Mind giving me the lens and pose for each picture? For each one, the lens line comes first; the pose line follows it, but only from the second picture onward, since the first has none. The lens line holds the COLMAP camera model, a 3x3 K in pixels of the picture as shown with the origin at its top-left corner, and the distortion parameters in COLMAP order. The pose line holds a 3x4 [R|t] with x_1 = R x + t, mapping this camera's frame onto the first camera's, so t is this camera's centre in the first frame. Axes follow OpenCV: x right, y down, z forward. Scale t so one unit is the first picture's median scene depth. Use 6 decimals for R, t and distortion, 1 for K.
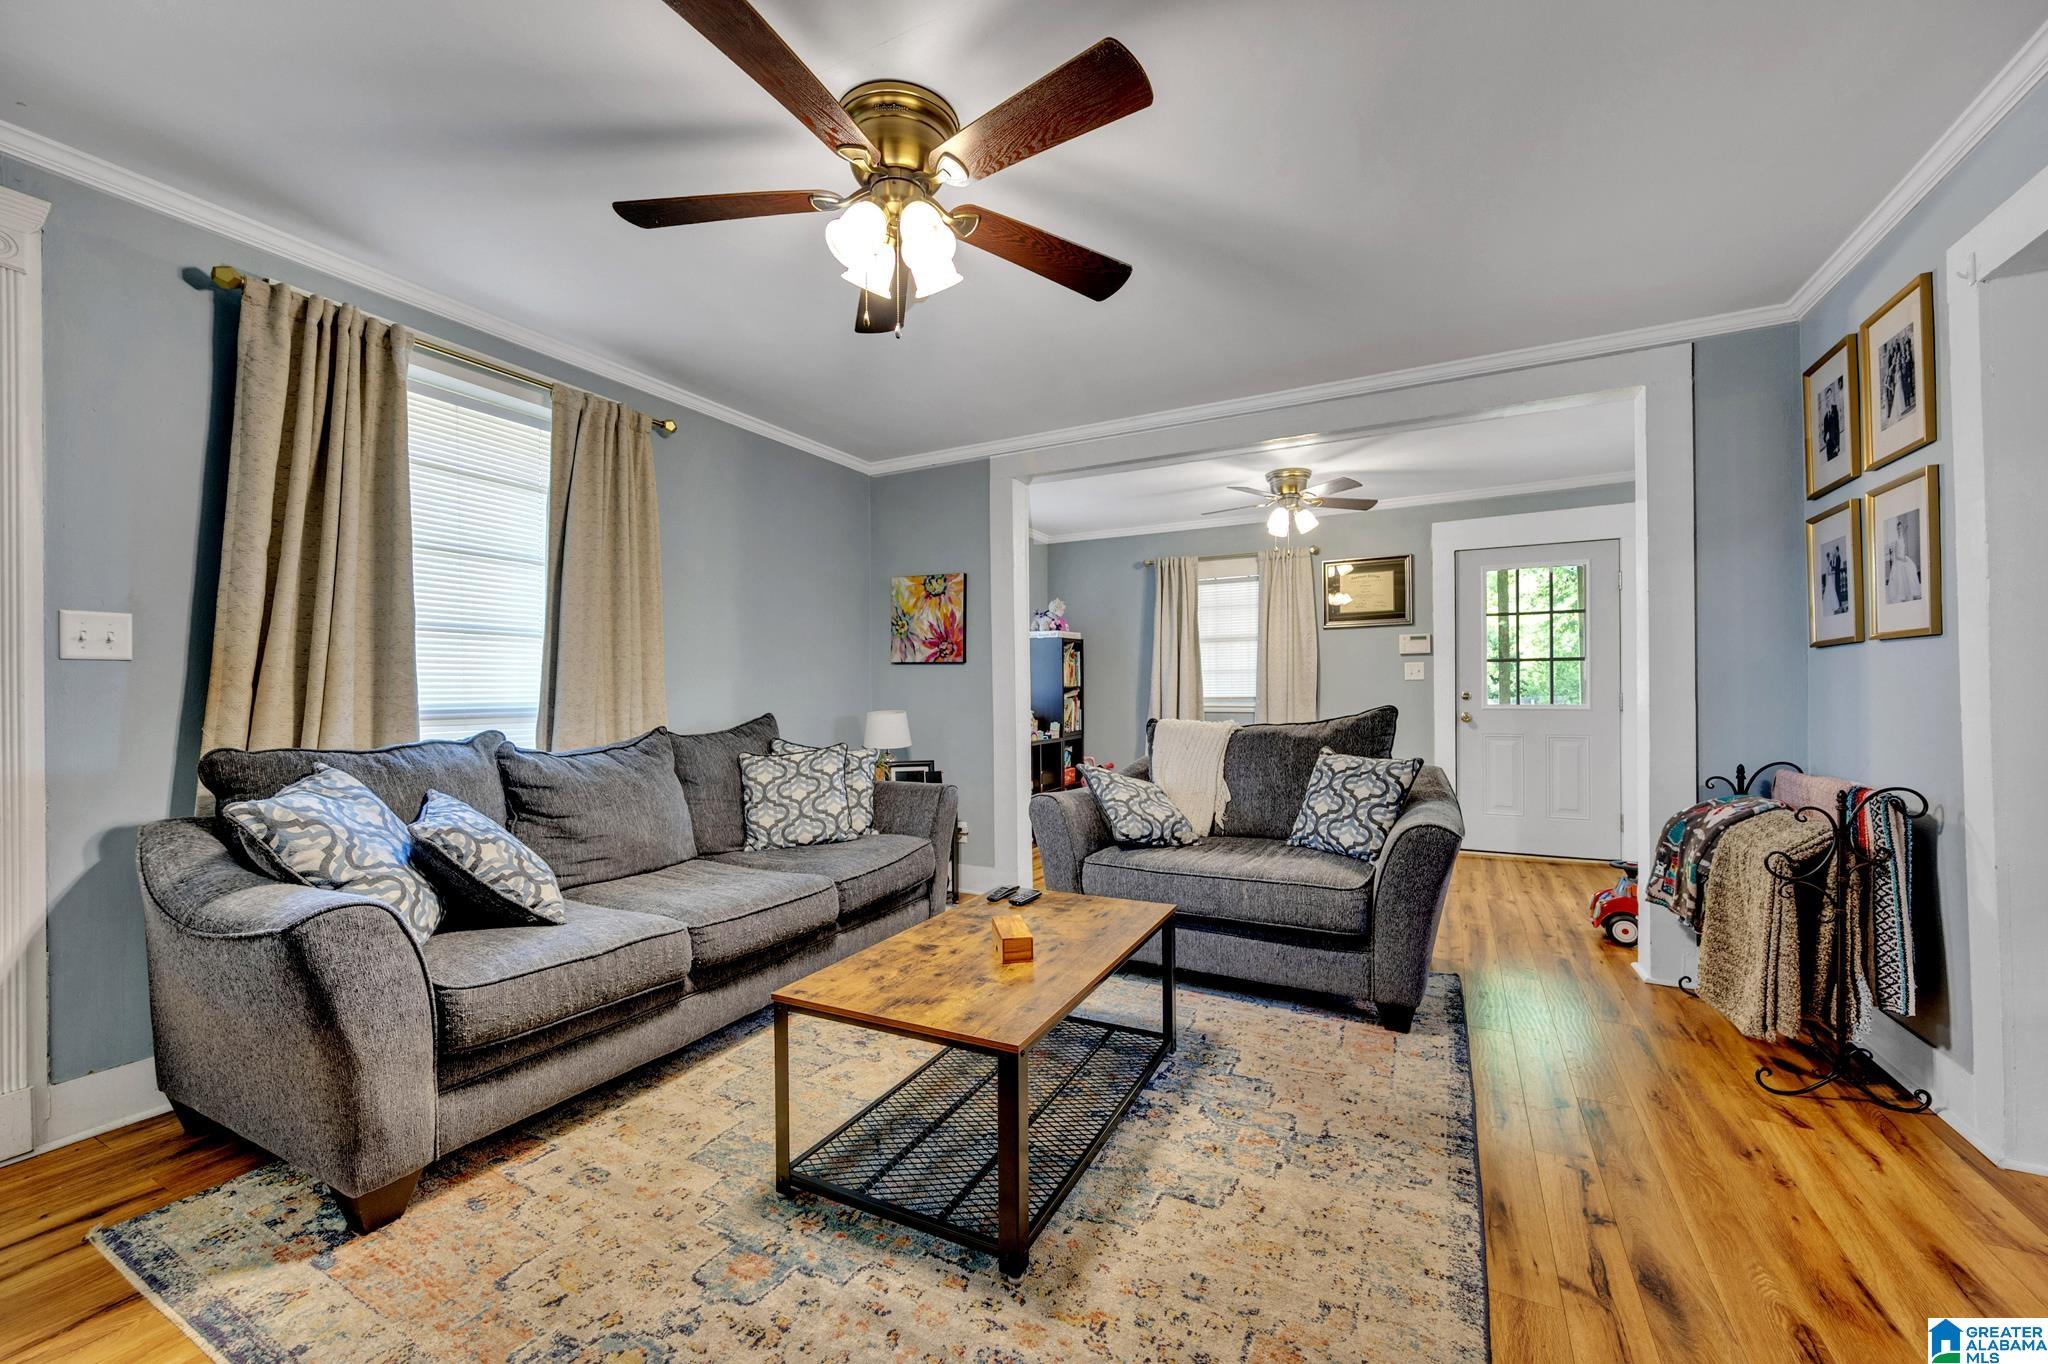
lens RADIAL K [[805.3, 0, 1024.9], [0, 805.3, 689.0], [0, 0, 1]] dist [0.001872, 0.000088]
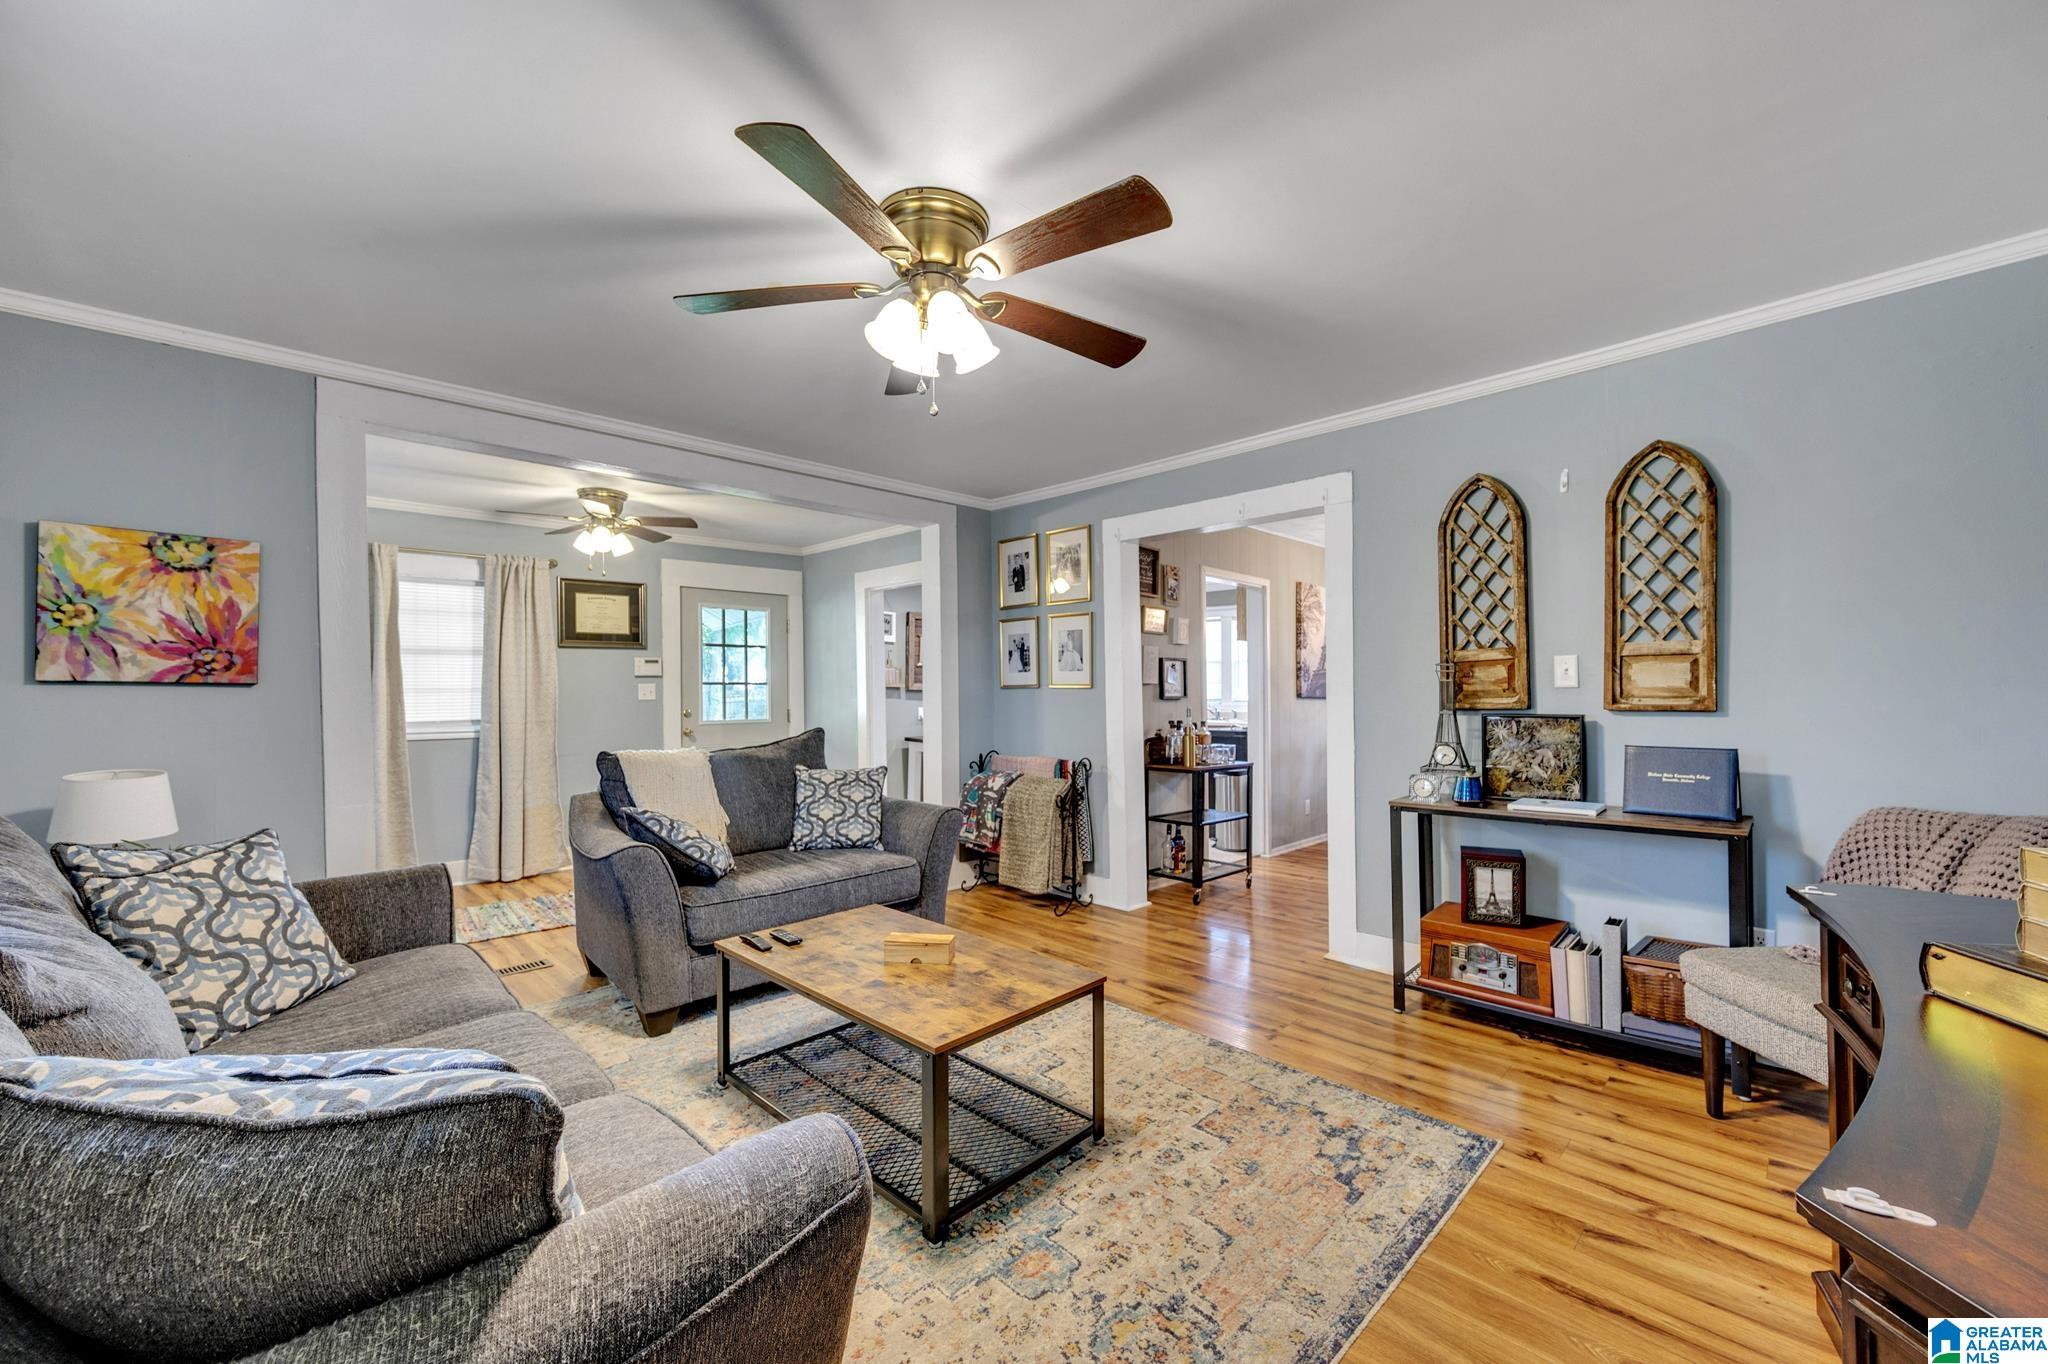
lens RADIAL K [[805.3, 0, 1023.2], [0, 805.3, 692.4], [0, 0, 1]] dist [0.001872, 0.000088]
pose [[0.305597, 0.000246, 0.952161, -0.491095], [0.001511, 0.999999, -0.000744, -0.024903], [-0.952160, 0.001666, 0.305596, 0.234953]]
